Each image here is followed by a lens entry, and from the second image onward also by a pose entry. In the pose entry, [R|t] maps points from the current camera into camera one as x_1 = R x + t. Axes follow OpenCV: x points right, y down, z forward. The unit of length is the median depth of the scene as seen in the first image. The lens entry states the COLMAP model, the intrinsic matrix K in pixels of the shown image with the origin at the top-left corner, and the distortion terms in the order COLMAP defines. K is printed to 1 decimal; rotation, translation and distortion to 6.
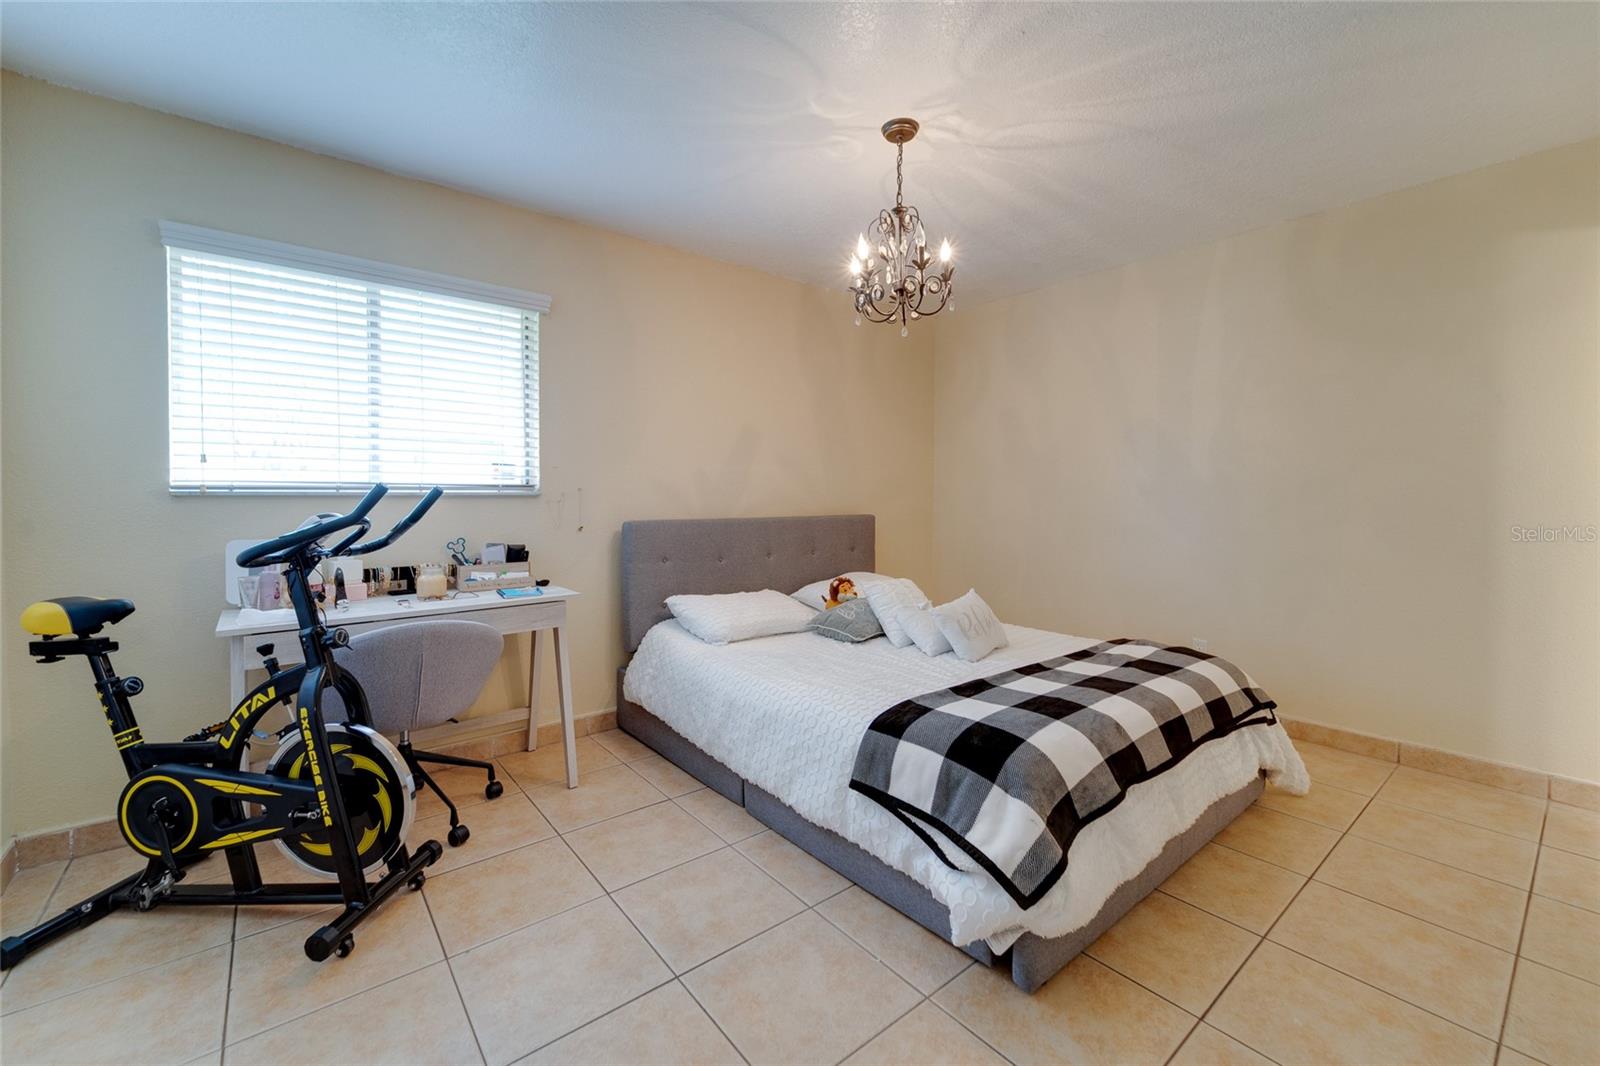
lens RADIAL K [[647.7, 0, 804.6], [0, 647.7, 502.2], [0, 0, 1]] dist [0.005495, -0.001924]
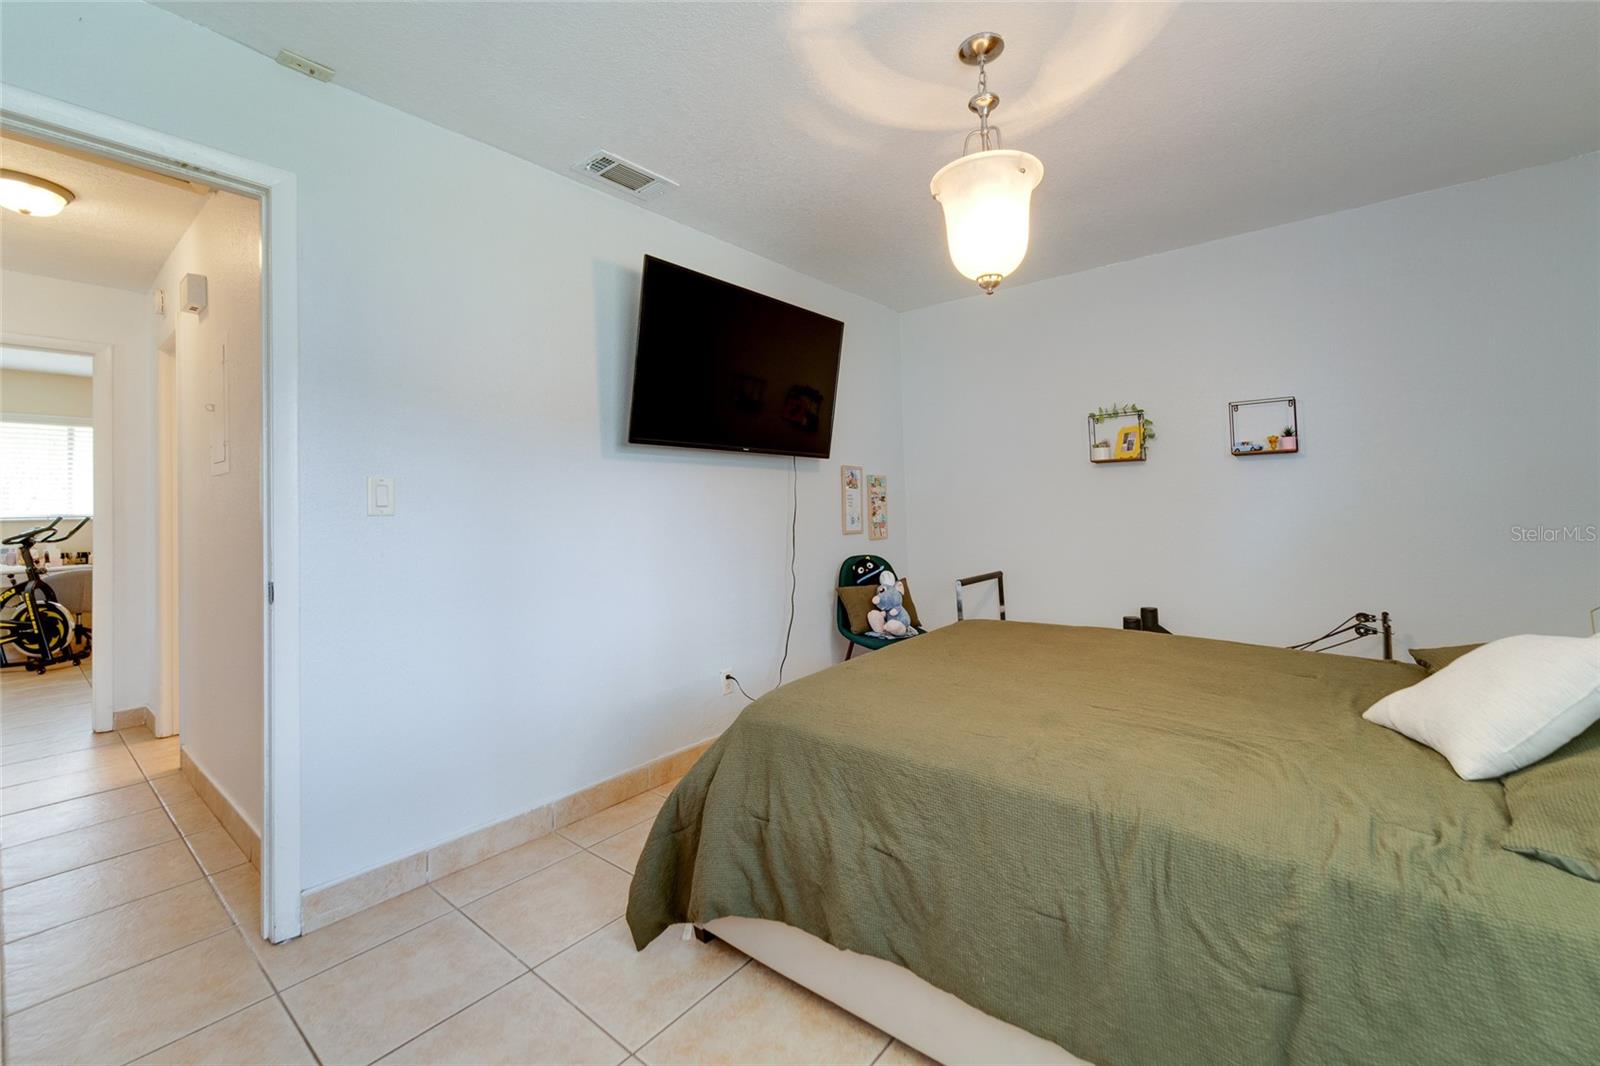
lens RADIAL K [[647.7, 0, 803.2], [0, 647.7, 496.6], [0, 0, 1]] dist [0.005495, -0.001924]
pose [[0.978843, -0.011898, 0.204266, 1.903083], [0.019486, 0.999191, -0.035178, 0.047845], [-0.203682, 0.038414, 0.978283, -2.398932]]
